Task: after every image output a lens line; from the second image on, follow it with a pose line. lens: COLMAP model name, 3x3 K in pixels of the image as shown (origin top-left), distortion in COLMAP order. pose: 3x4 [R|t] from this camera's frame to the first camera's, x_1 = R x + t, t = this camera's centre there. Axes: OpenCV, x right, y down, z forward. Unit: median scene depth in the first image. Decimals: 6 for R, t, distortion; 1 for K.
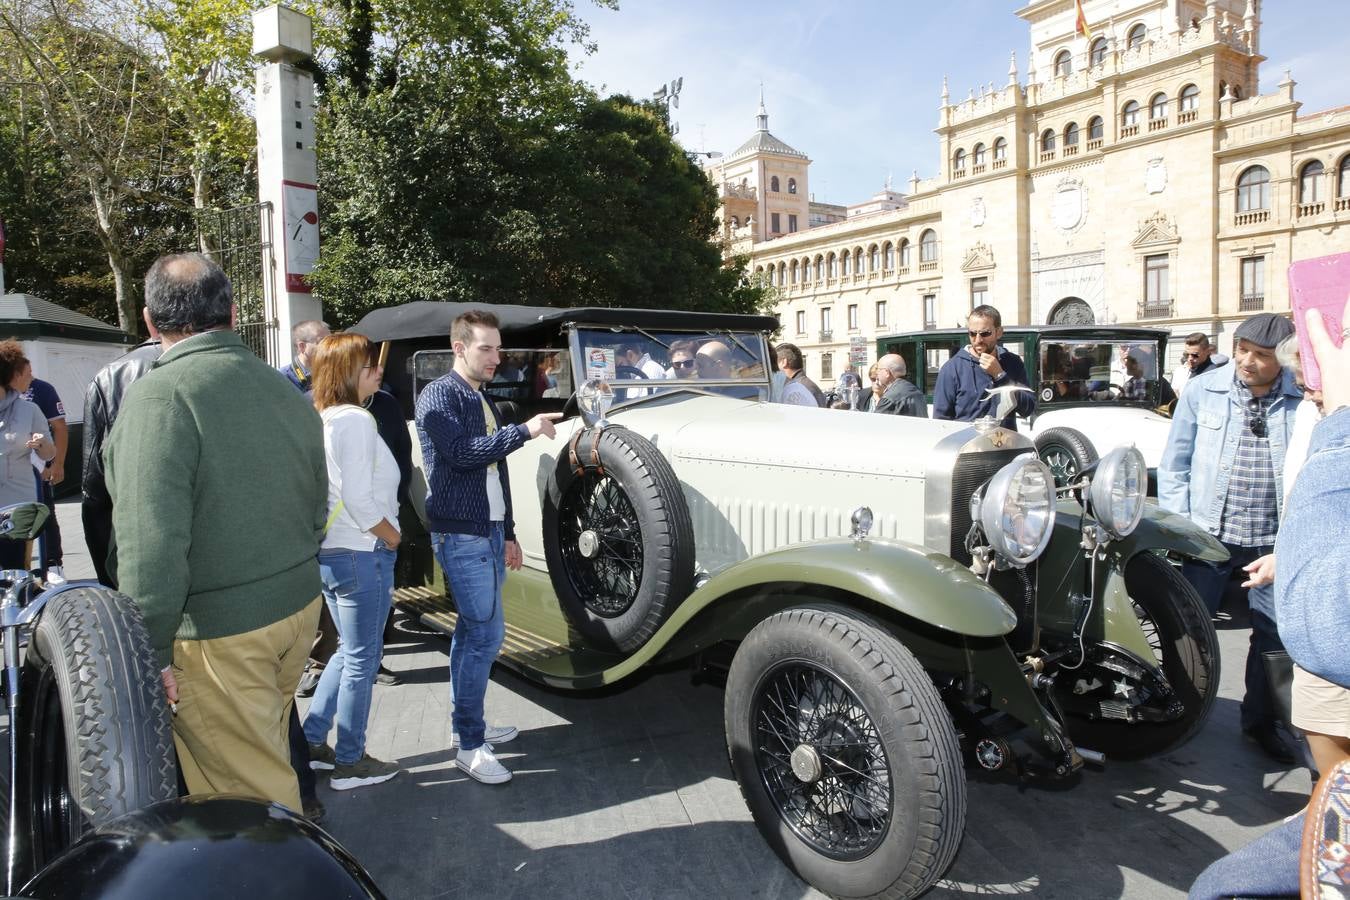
lens RADIAL K [[930.2, 0, 669.5], [0, 930.2, 460.3], [0, 0, 1]] dist [-0.104135, 0.080463]
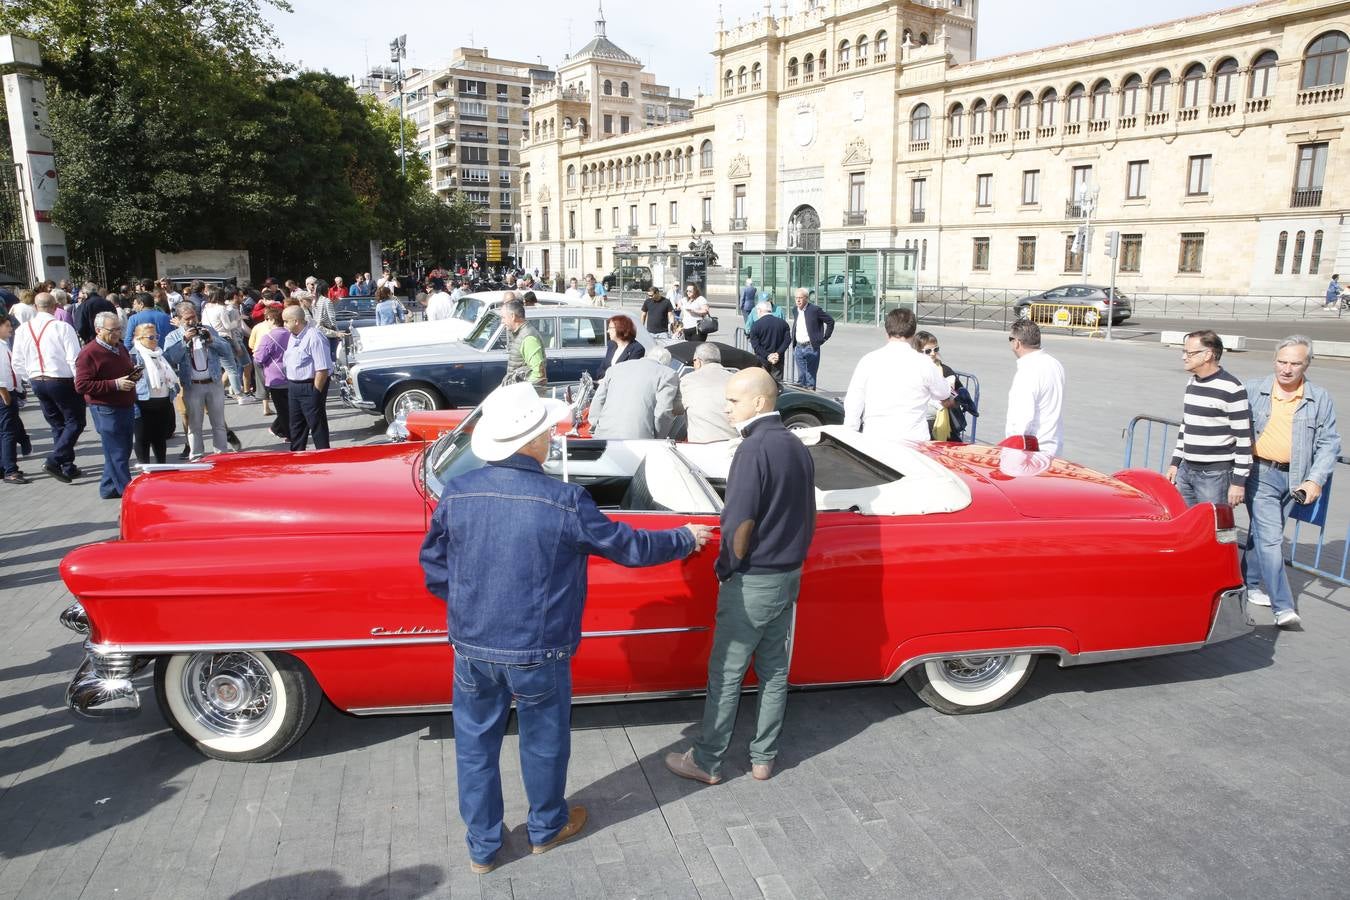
lens RADIAL K [[930.2, 0, 667.9], [0, 930.2, 462.1], [0, 0, 1]] dist [-0.104135, 0.080463]
pose [[0.997693, 0.008677, 0.067331, 0.381723], [-0.017114, 0.991913, 0.125764, 0.013111], [-0.065695, -0.126626, 0.989773, -0.455501]]
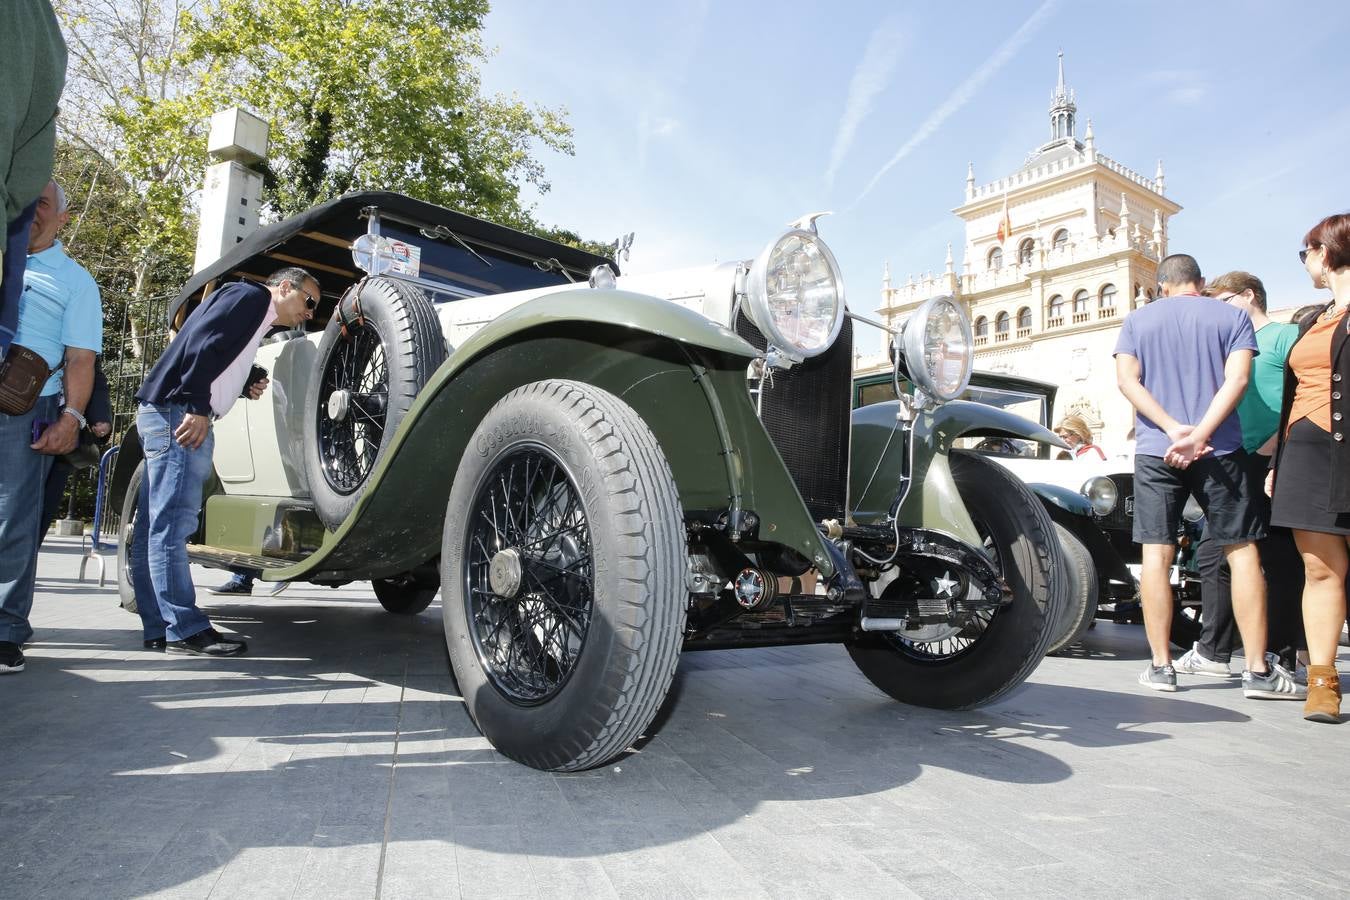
lens RADIAL K [[930.2, 0, 674.3], [0, 930.2, 445.2], [0, 0, 1]] dist [-0.104135, 0.080463]
pose [[0.995537, 0.073043, 0.059762, 0.017516], [-0.060085, 0.978865, -0.195483, 0.027449], [-0.072778, 0.191020, 0.978884, 0.015591]]
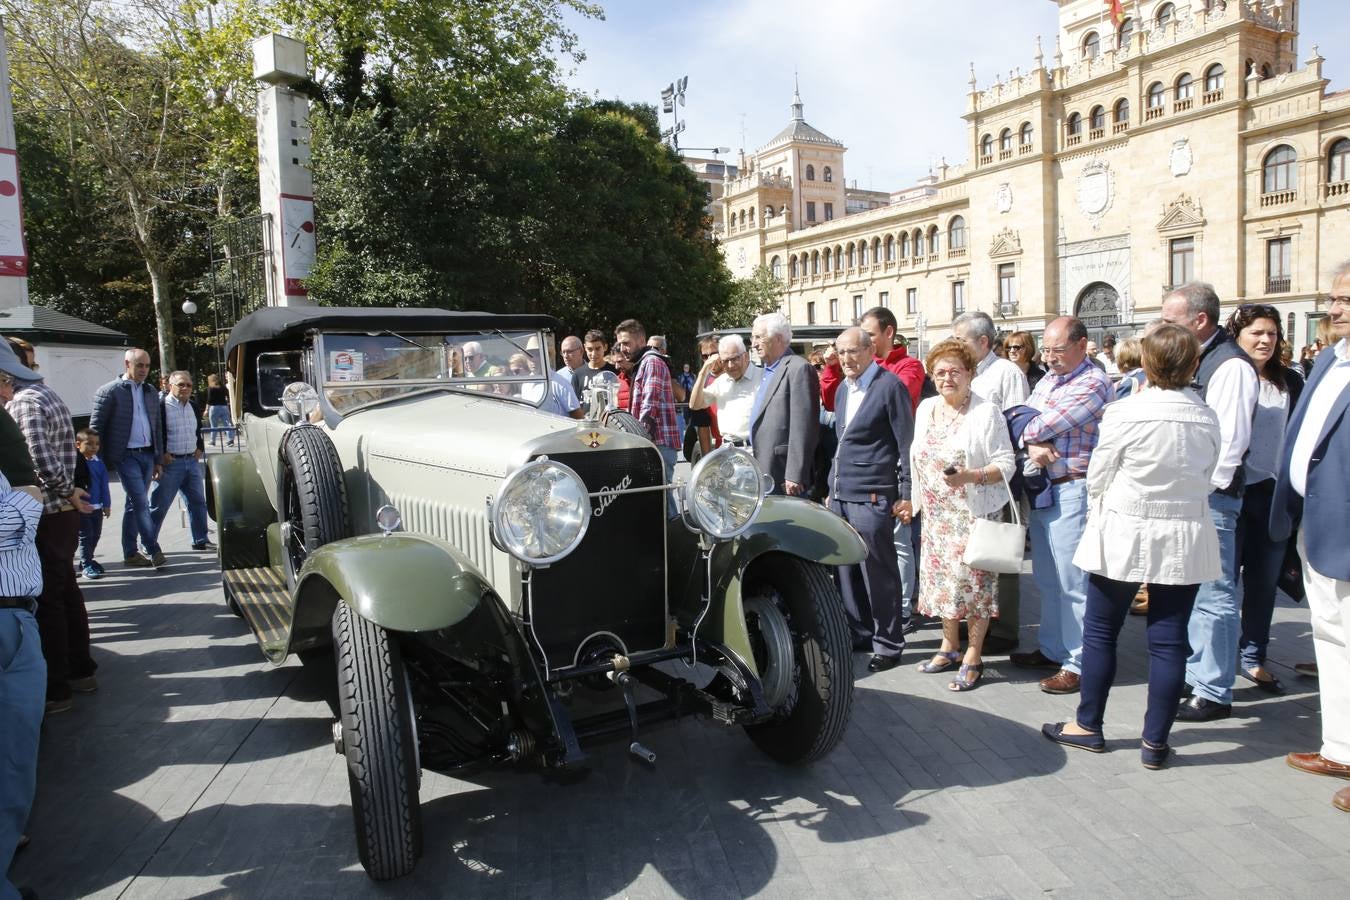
lens RADIAL K [[930.2, 0, 669.0], [0, 930.2, 462.6], [0, 0, 1]] dist [-0.104135, 0.080463]
pose [[0.998106, -0.005241, -0.061302, 0.068798], [0.006114, 0.999882, 0.014062, 0.003110], [0.061221, -0.014410, 0.998020, -0.046588]]
